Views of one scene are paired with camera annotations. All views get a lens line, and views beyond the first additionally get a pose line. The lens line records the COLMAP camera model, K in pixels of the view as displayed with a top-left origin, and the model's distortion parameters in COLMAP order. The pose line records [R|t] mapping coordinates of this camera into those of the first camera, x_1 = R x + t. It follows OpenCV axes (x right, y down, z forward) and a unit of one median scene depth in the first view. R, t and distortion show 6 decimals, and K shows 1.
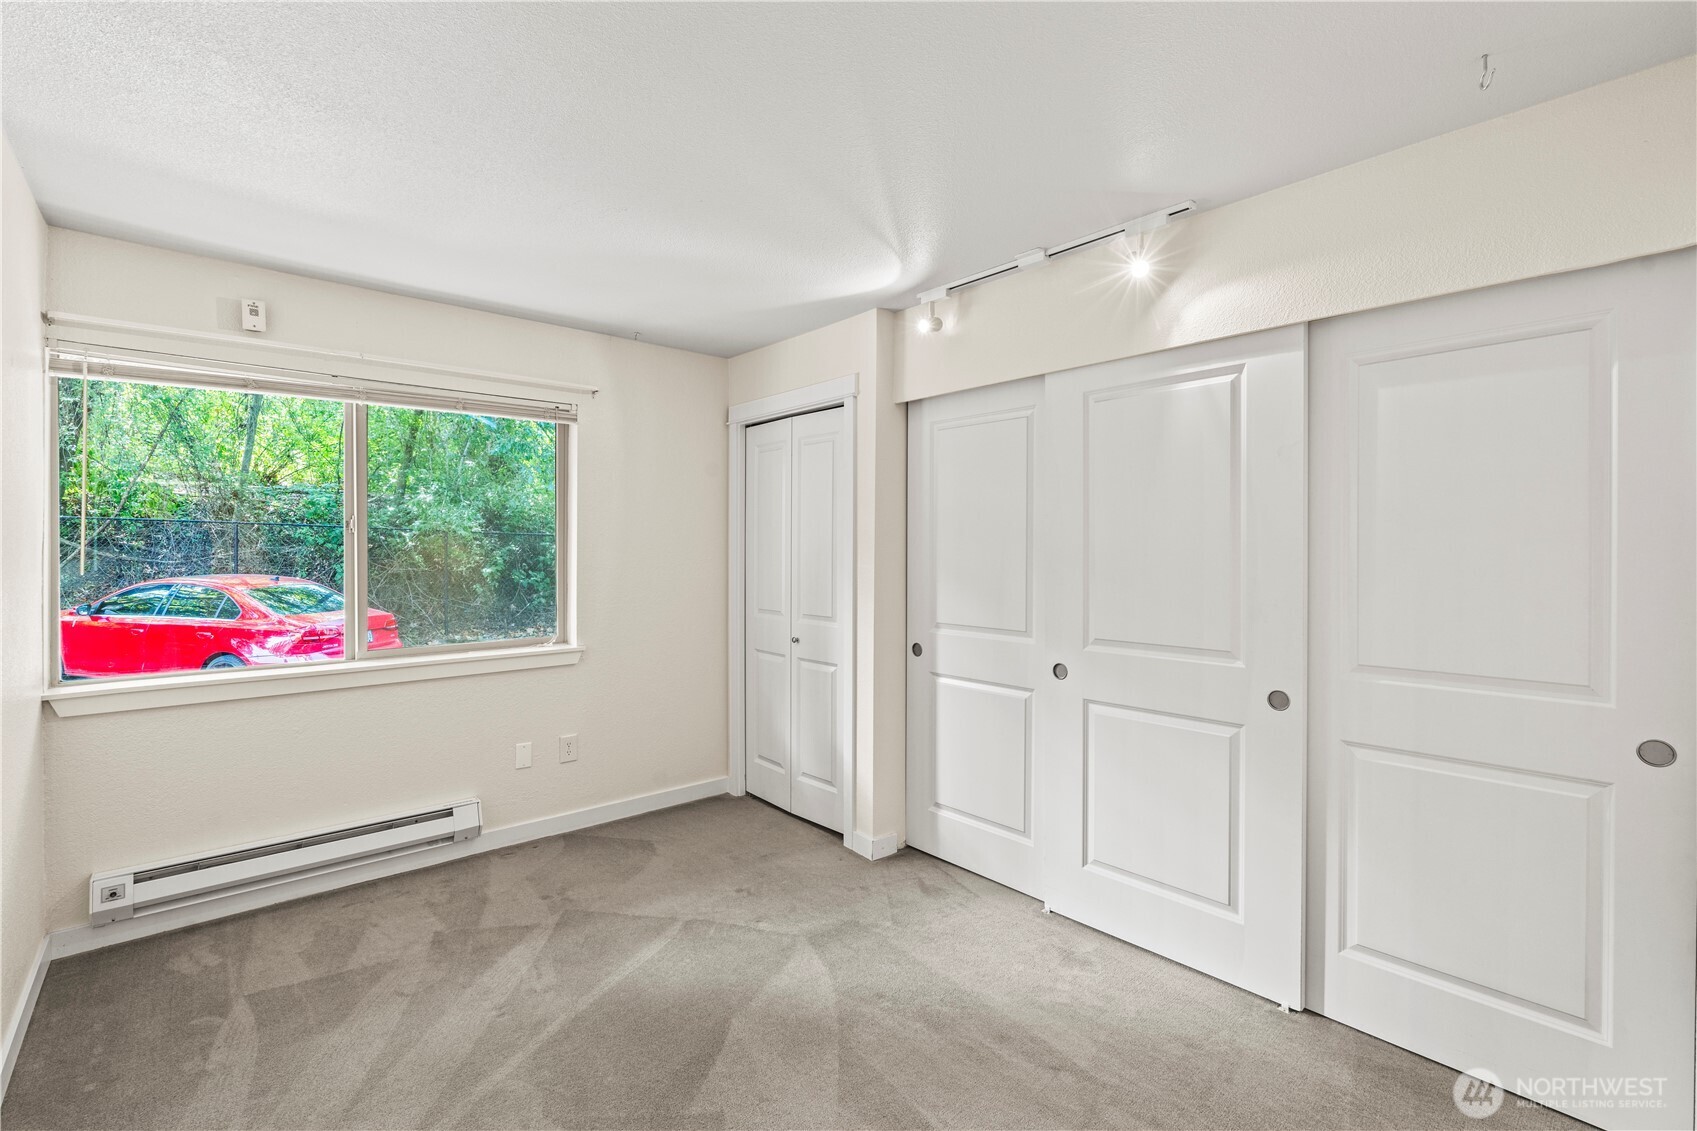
lens RADIAL K [[741.7, 0, 848.5], [0, 741.7, 565.5], [0, 0, 1]] dist [-0.000126, 0.000025]
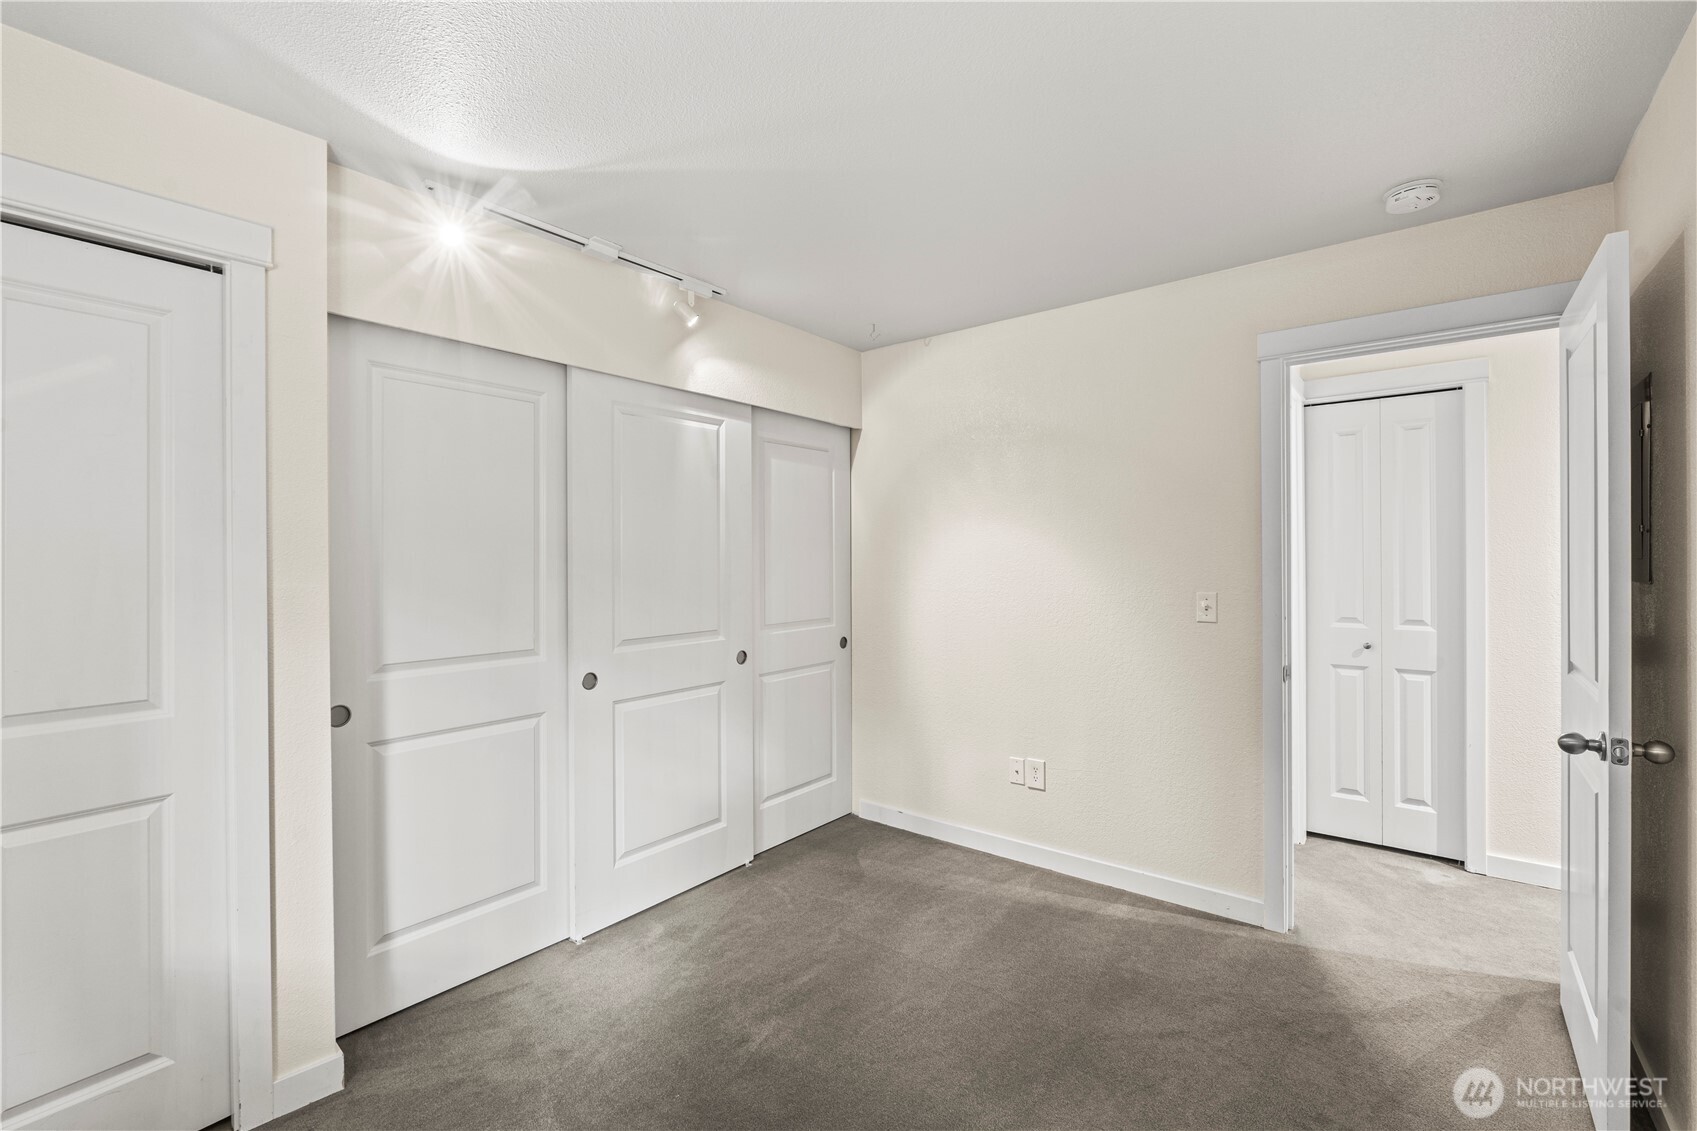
lens RADIAL K [[735.8, 0, 846.9], [0, 735.8, 558.1], [0, 0, 1]] dist [-0.003919, 0.000182]
pose [[-0.161992, -0.006042, 0.986774, -0.709568], [0.020627, 0.999742, 0.009507, -0.018916], [-0.986576, 0.021894, -0.161826, 0.823979]]
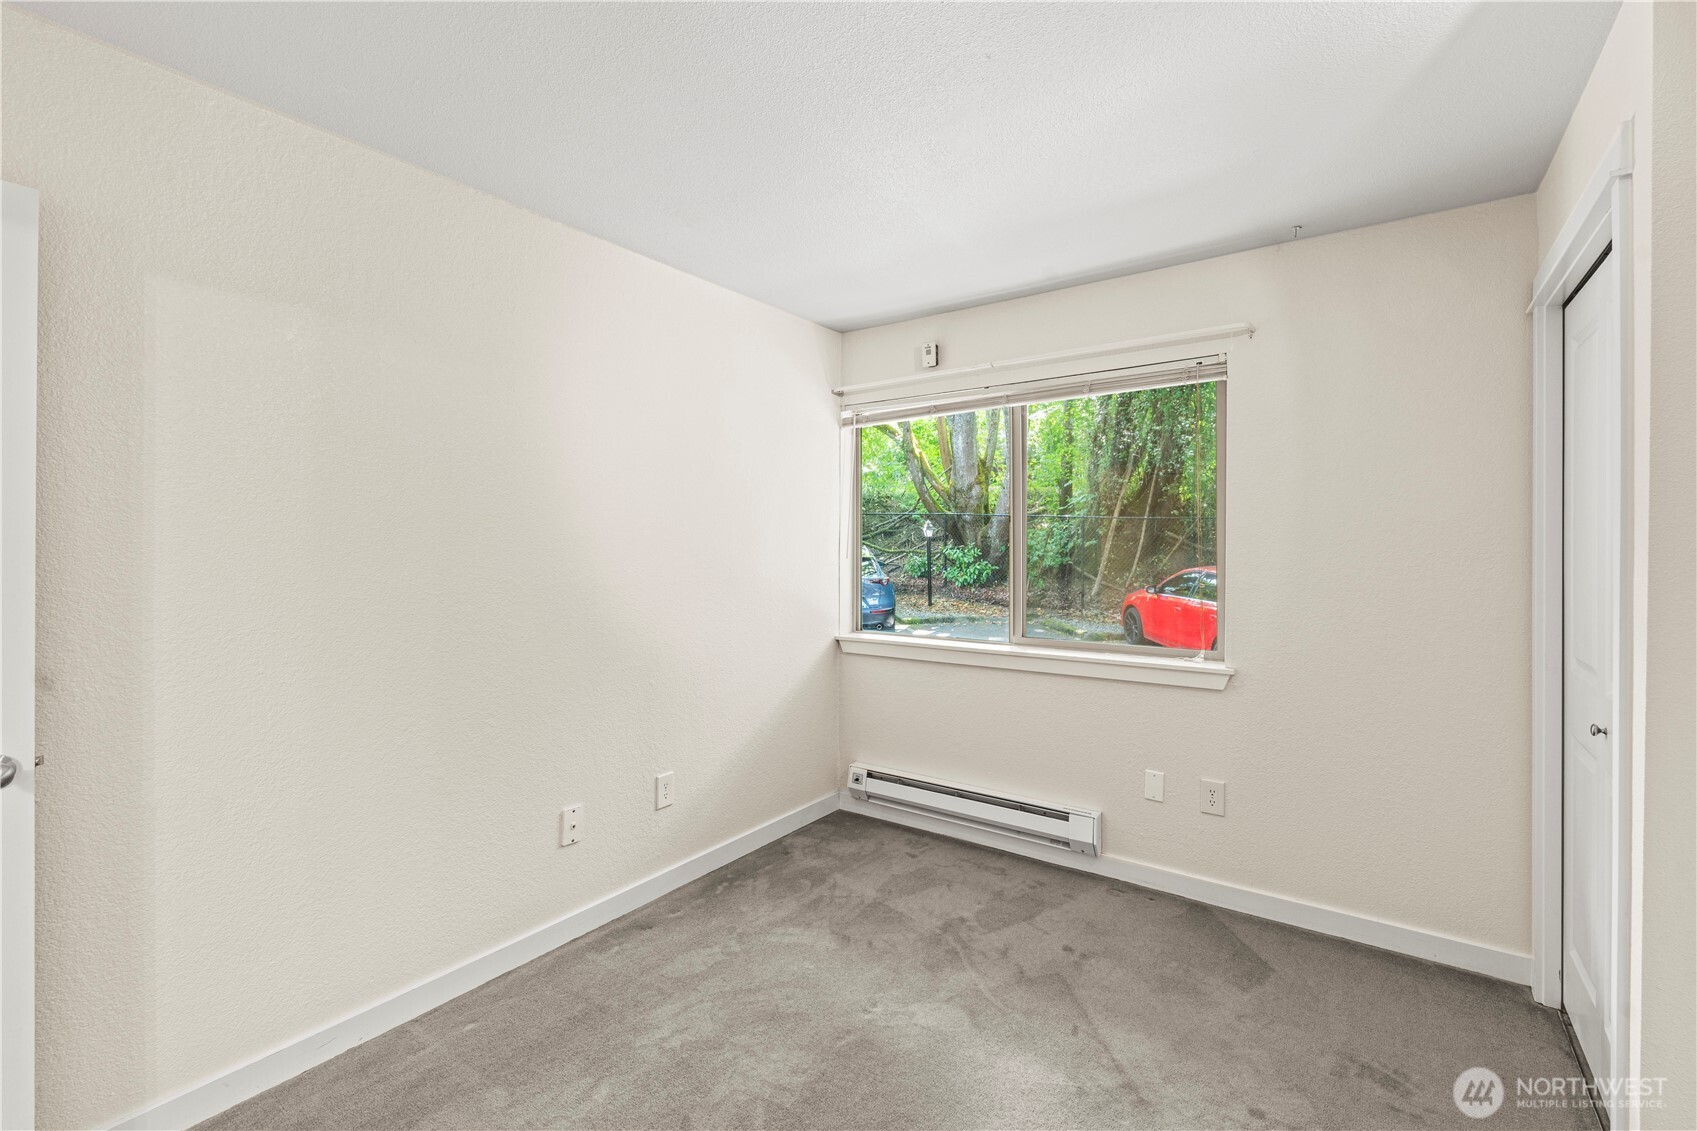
lens RADIAL K [[755.5, 0, 849.1], [0, 755.5, 543.8], [0, 0, 1]] dist [-0.001035, 0.000096]
pose [[0.223625, 0.001321, -0.974674, 0.384148], [-0.018333, 0.999828, -0.002851, -0.011897], [0.974503, 0.018506, 0.223610, 0.555391]]
